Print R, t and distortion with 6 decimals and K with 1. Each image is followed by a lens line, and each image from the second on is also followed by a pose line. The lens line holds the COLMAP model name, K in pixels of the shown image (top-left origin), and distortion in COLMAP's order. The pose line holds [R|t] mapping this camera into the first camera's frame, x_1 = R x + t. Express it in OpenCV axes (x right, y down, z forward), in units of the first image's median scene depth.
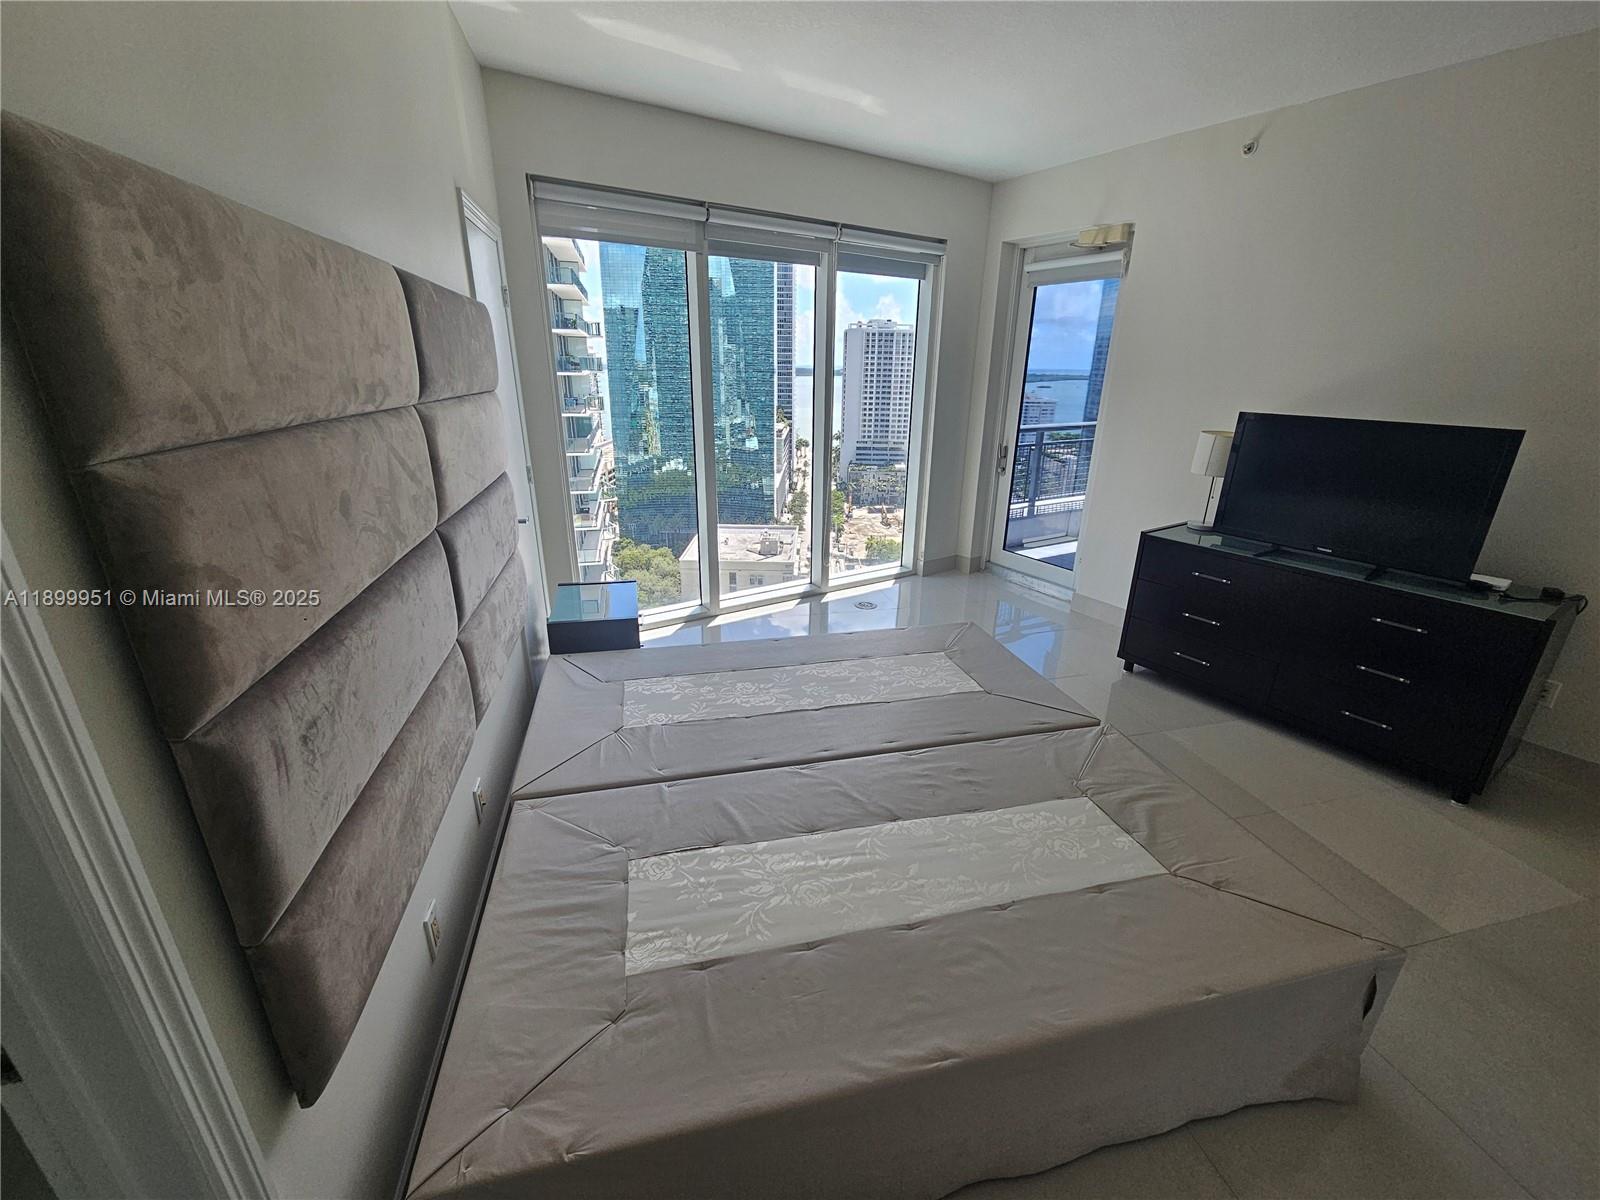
lens RADIAL K [[657.3, 0, 808.7], [0, 657.3, 600.6], [0, 0, 1]] dist [-0.000053, -0.001396]
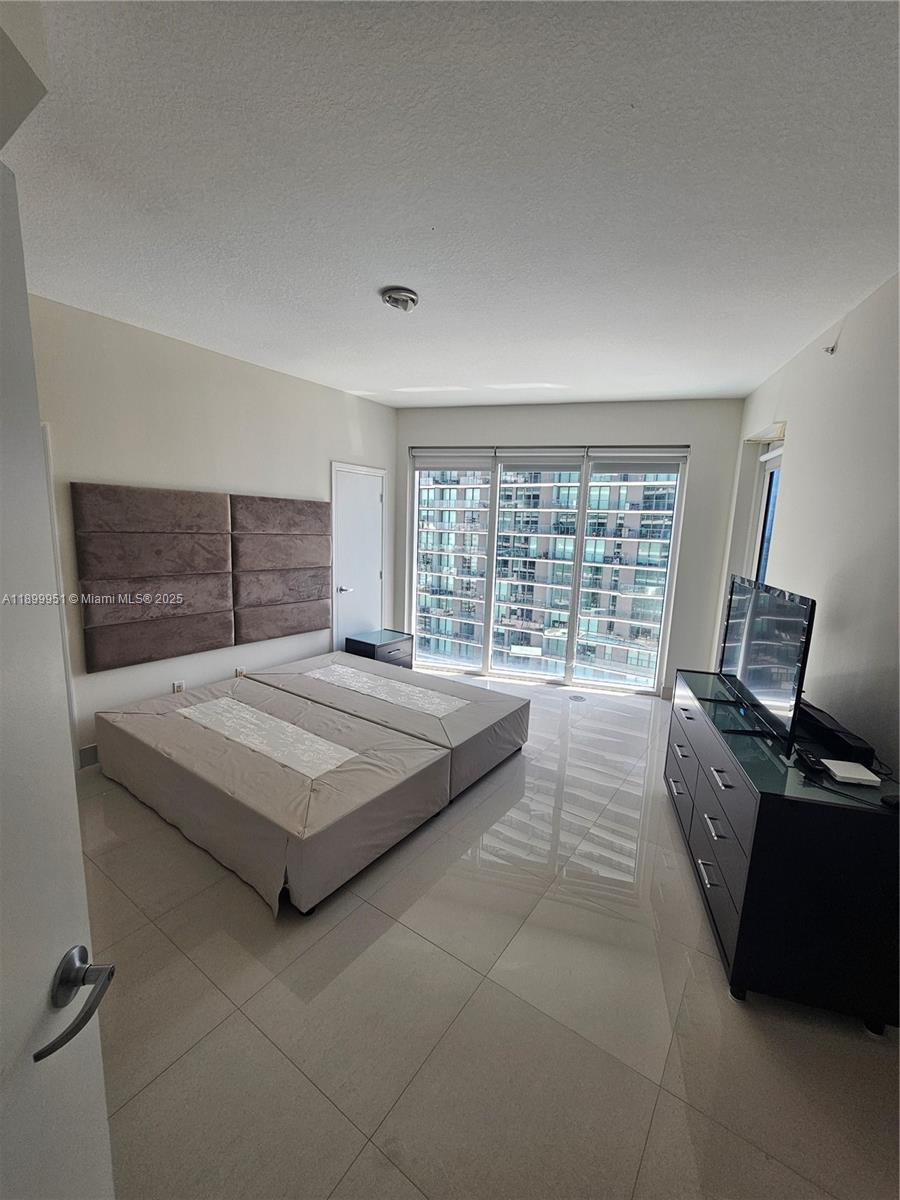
lens RADIAL K [[492.9, 0, 448.5], [0, 492.9, 607.0], [0, 0, 1]] dist [-0.000053, -0.001396]
pose [[0.652587, 0.135687, -0.745465, 0.822944], [-0.282274, 0.956553, -0.072997, -0.030084], [0.703172, 0.258062, 0.662535, 0.096270]]
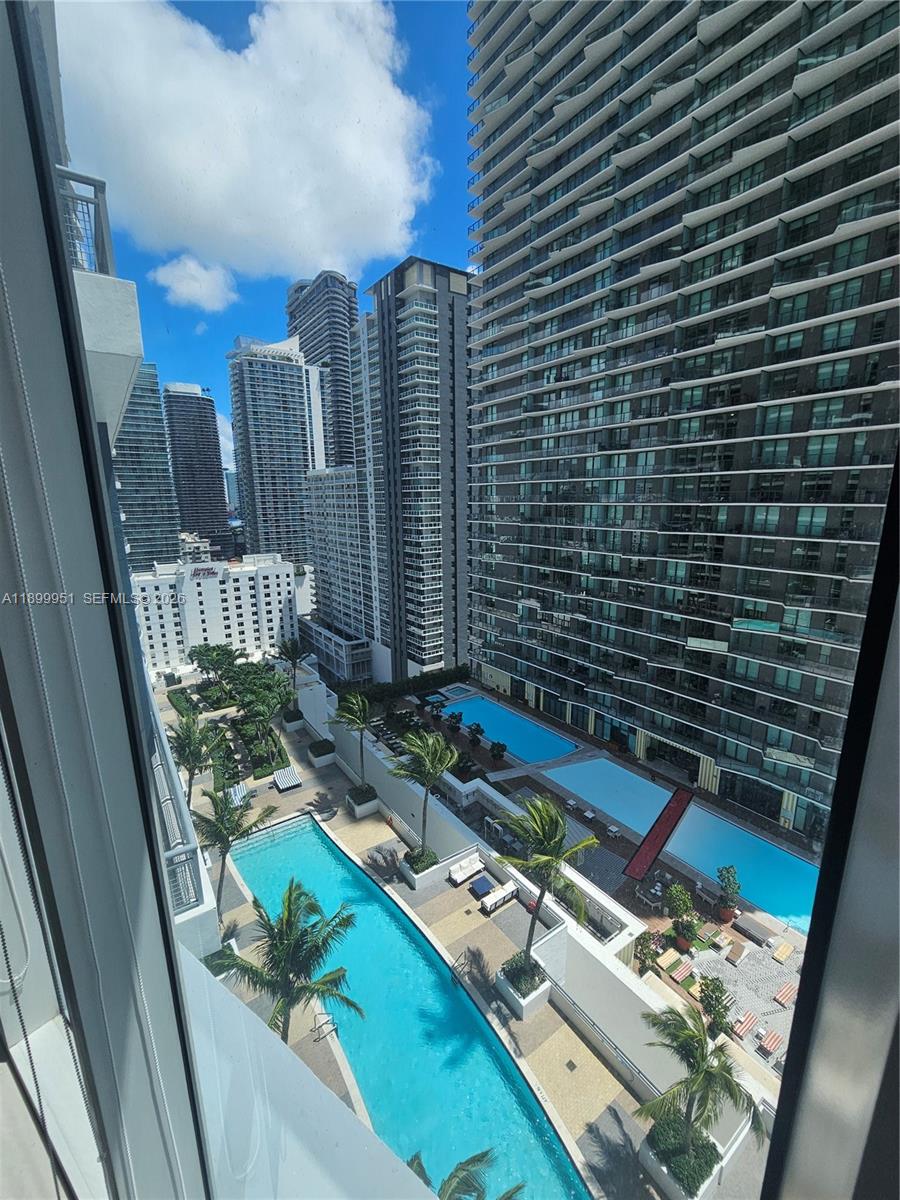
lens RADIAL K [[492.9, 0, 448.7], [0, 492.9, 605.0], [0, 0, 1]] dist [-0.000053, -0.001396]
pose [[0.354894, 0.183544, -0.916713, 0.247747], [-0.304367, 0.949804, 0.072337, -0.421666], [0.883974, 0.253345, 0.392945, 1.199724]]
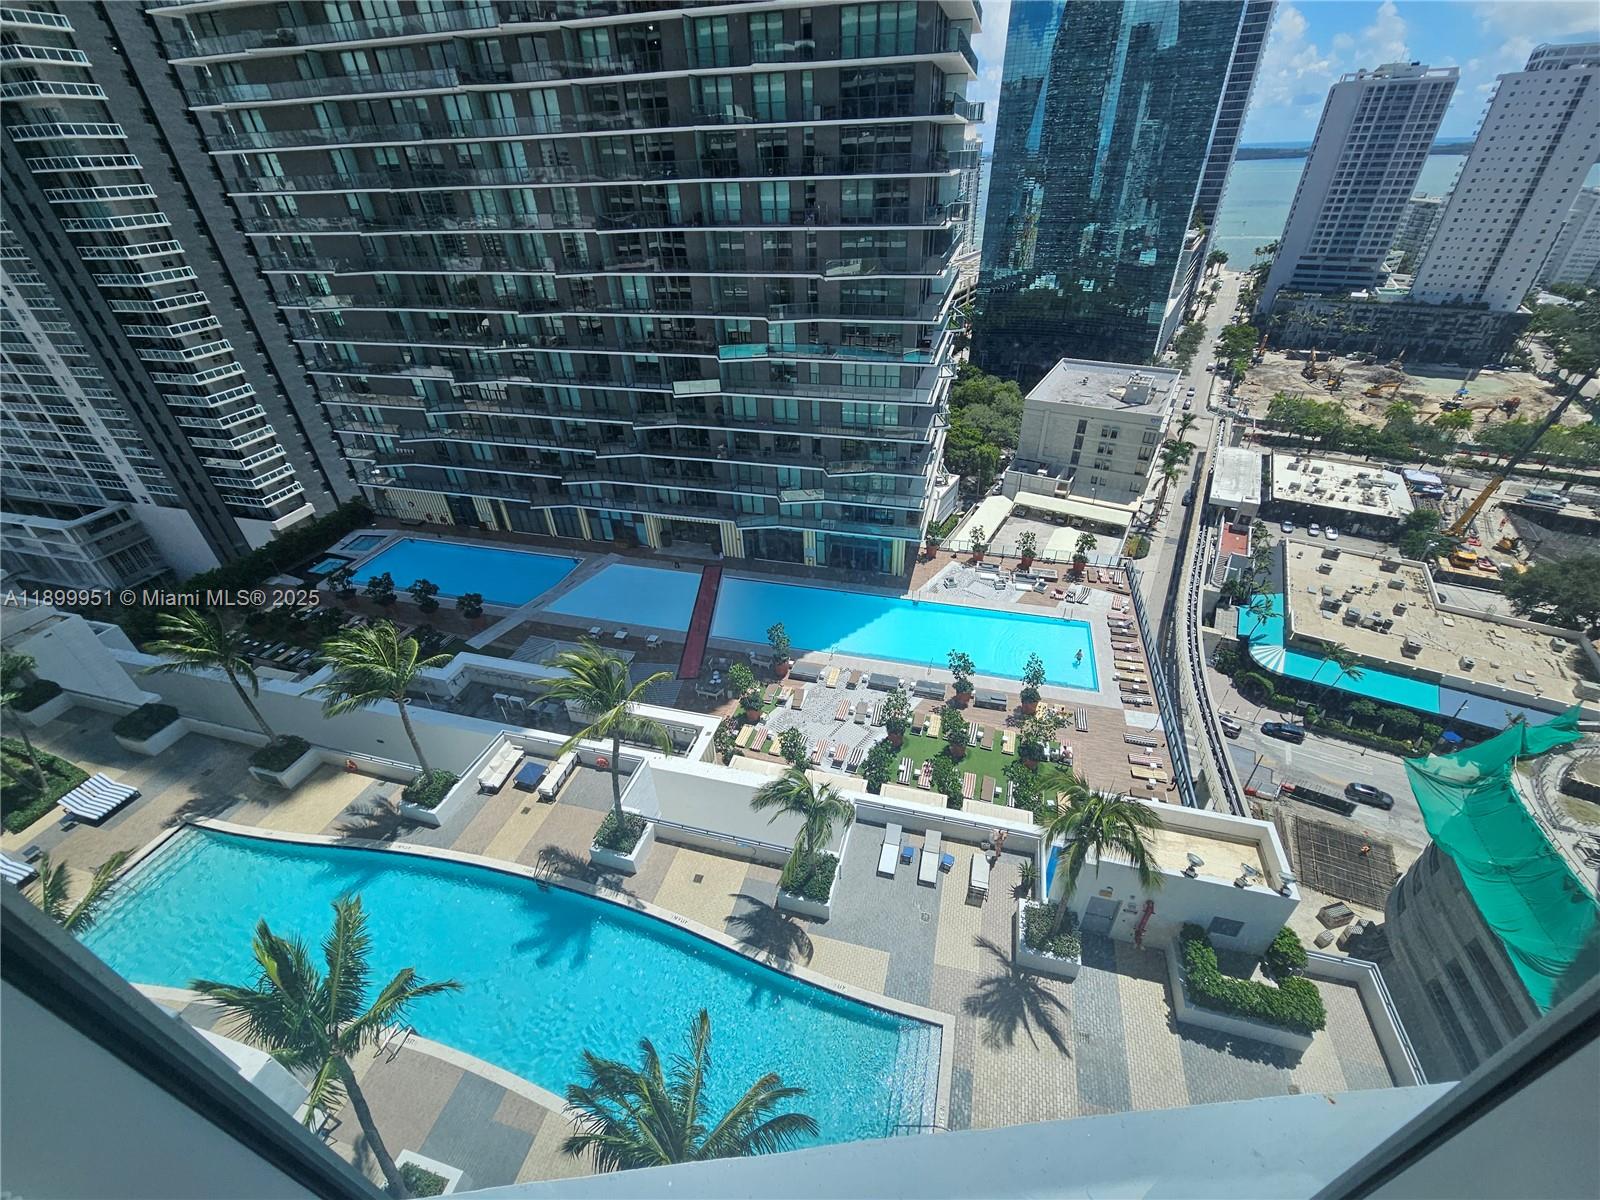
lens RADIAL K [[657.3, 0, 810.4], [0, 657.3, 601.6], [0, 0, 1]] dist [-0.000053, -0.001396]
pose [[0.872057, 0.241642, -0.425588, -0.070718], [-0.127270, 0.951658, 0.279551, -0.440717], [0.472566, -0.189620, 0.860654, 1.009412]]
